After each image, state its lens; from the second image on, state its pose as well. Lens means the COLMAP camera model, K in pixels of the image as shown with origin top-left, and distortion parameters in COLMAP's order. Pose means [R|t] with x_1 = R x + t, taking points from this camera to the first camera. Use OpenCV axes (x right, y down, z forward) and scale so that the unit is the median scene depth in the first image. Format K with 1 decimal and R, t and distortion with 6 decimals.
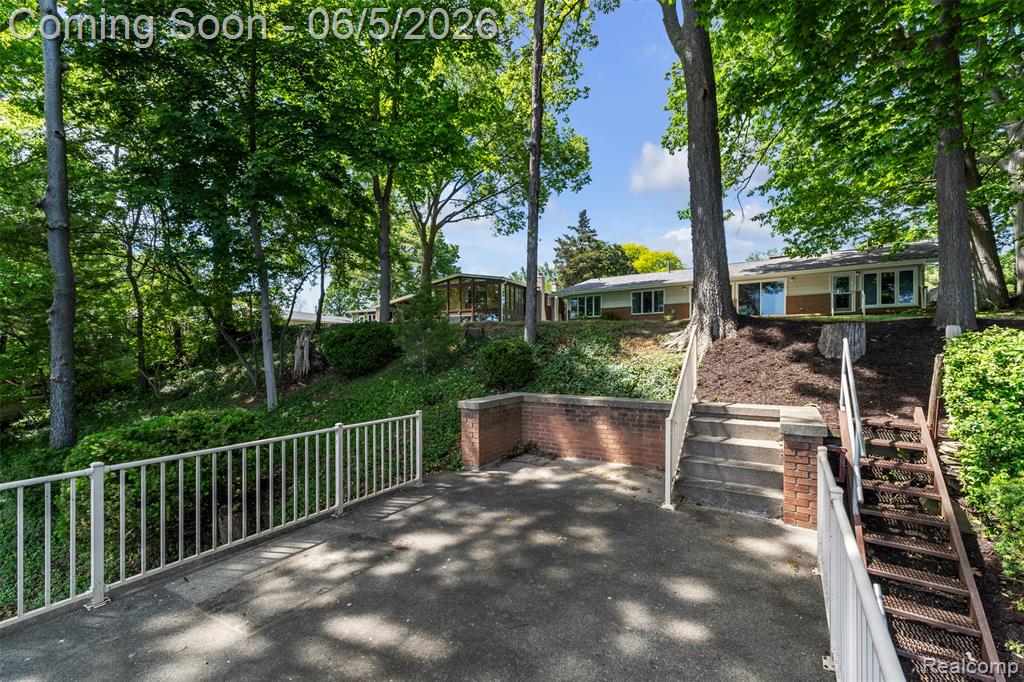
lens RADIAL K [[438.3, 0, 517.0], [0, 438.3, 352.0], [0, 0, 1]] dist [0.004147, 0.001358]
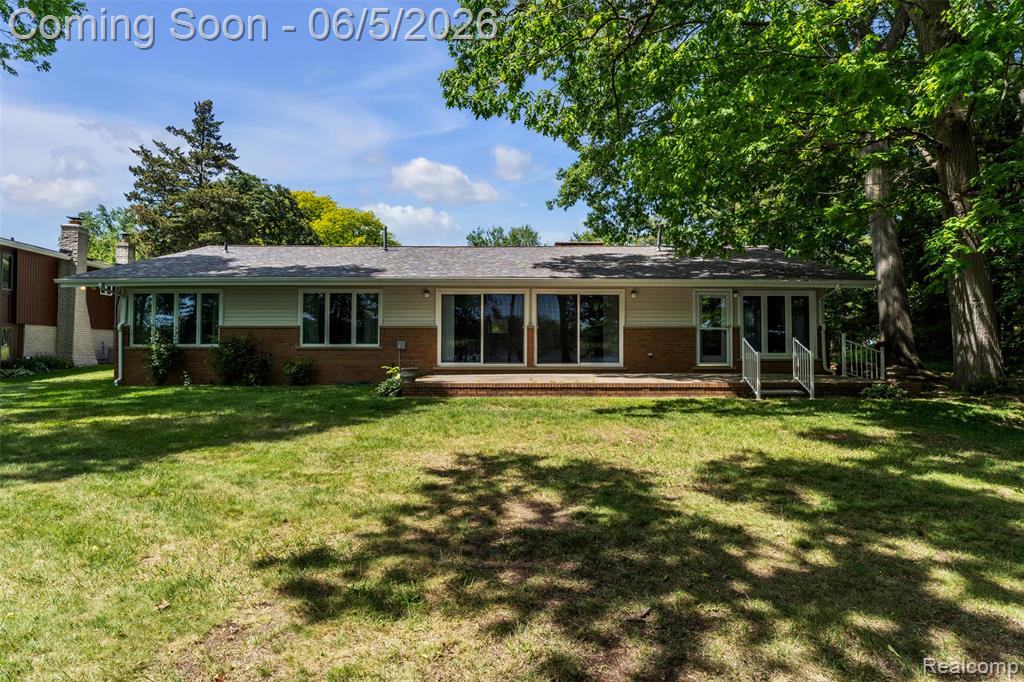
lens RADIAL K [[585.3, 0, 545.4], [0, 585.3, 329.6], [0, 0, 1]] dist [-0.004025, -0.001325]
pose [[0.802485, 0.022865, 0.596234, 0.555858], [-0.004891, 0.999484, -0.031746, -0.389381], [-0.596652, 0.022560, 0.802183, 1.976772]]
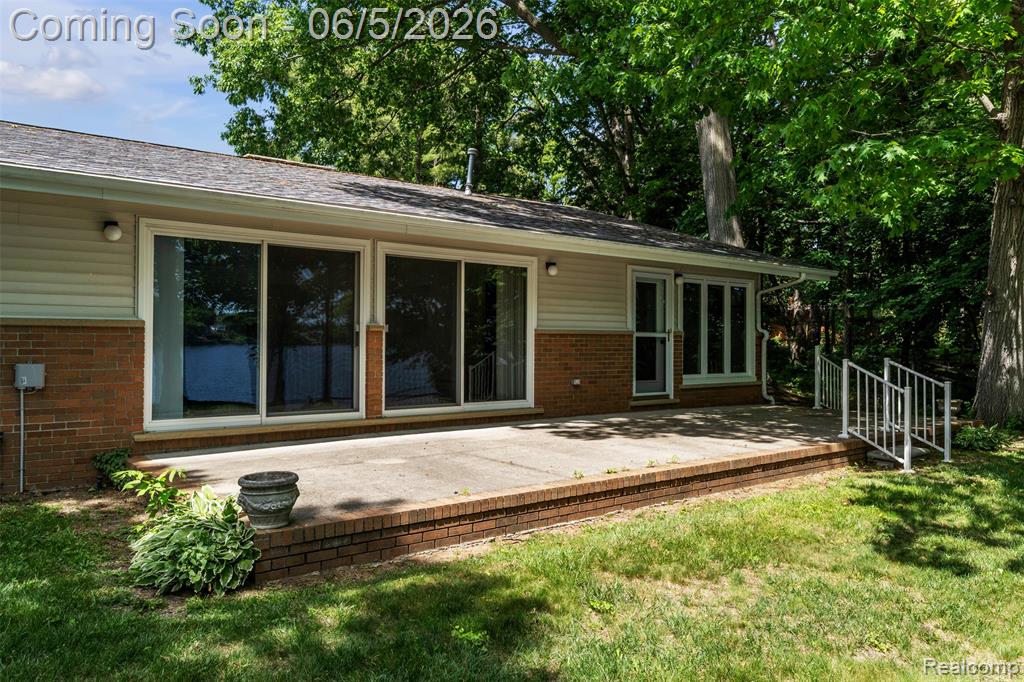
lens RADIAL K [[743.4, 0, 514.8], [0, 743.4, 334.8], [0, 0, 1]] dist [-0.001798, -0.007560]
pose [[0.280342, 0.015125, 0.959781, 0.726522], [-0.009266, 0.999872, -0.013050, -0.450136], [-0.959855, -0.005235, 0.280447, 3.367401]]
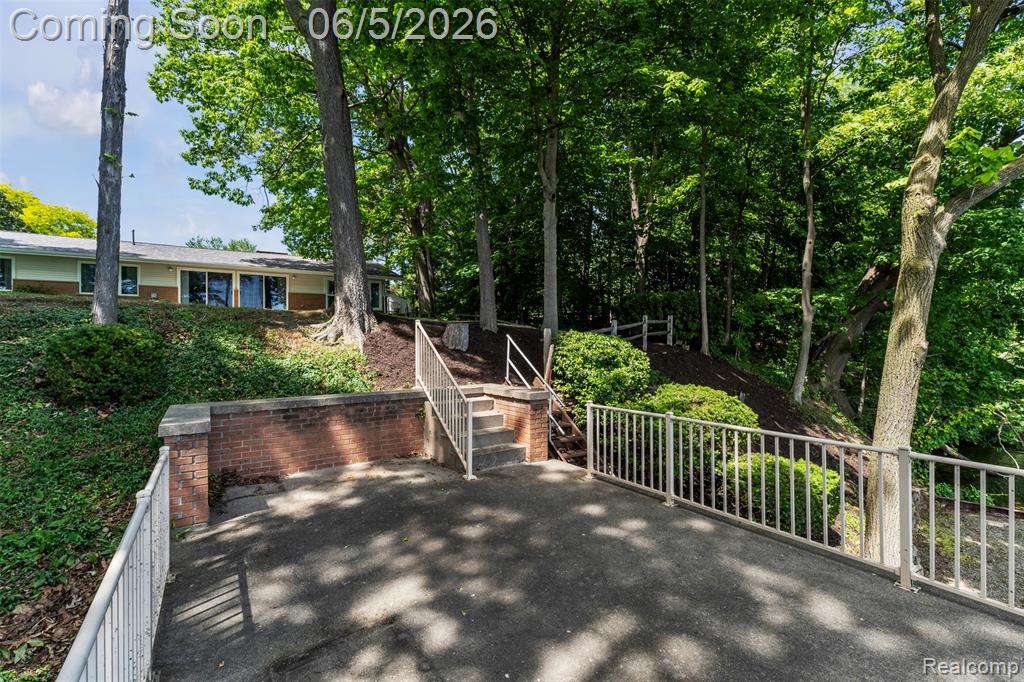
lens RADIAL K [[438.3, 0, 517.9], [0, 438.3, 336.6], [0, 0, 1]] dist [0.004147, 0.001358]
pose [[0.405433, 0.015257, 0.913997, -0.463591], [0.004128, 0.999820, -0.018521, 0.002436], [-0.914115, 0.011282, 0.405297, 0.287234]]
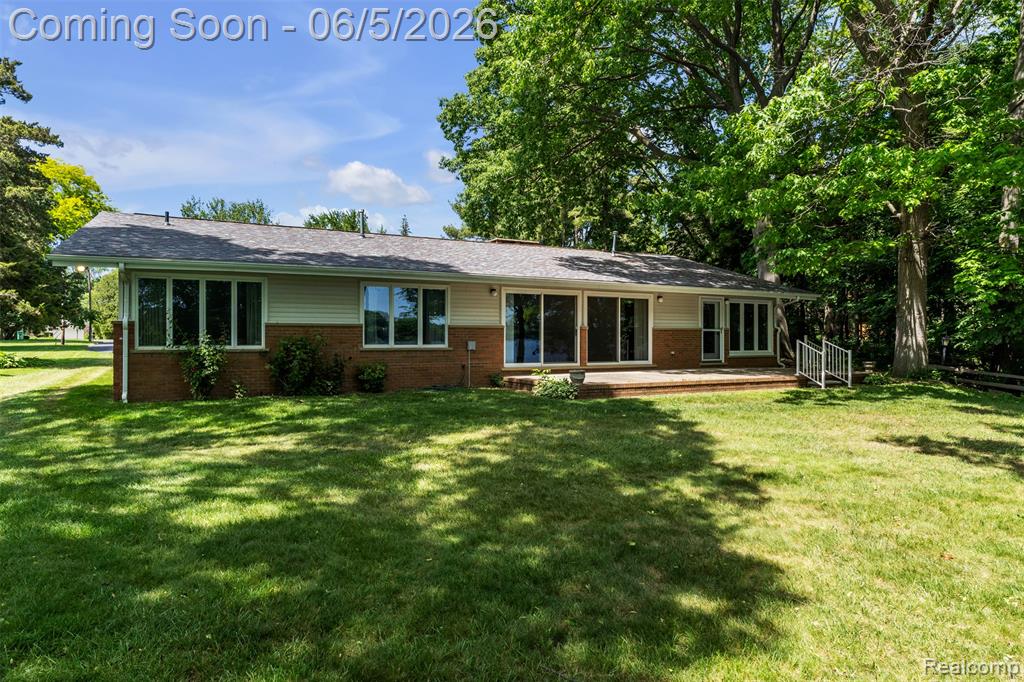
lens RADIAL K [[602.6, 0, 513.2], [0, 602.6, 339.9], [0, 0, 1]] dist [-0.010216, -0.000174]
pose [[0.452858, 0.004685, 0.891570, -0.521088], [-0.003518, 0.999988, -0.003468, -0.414320], [-0.891576, -0.001566, 0.452869, 3.082521]]
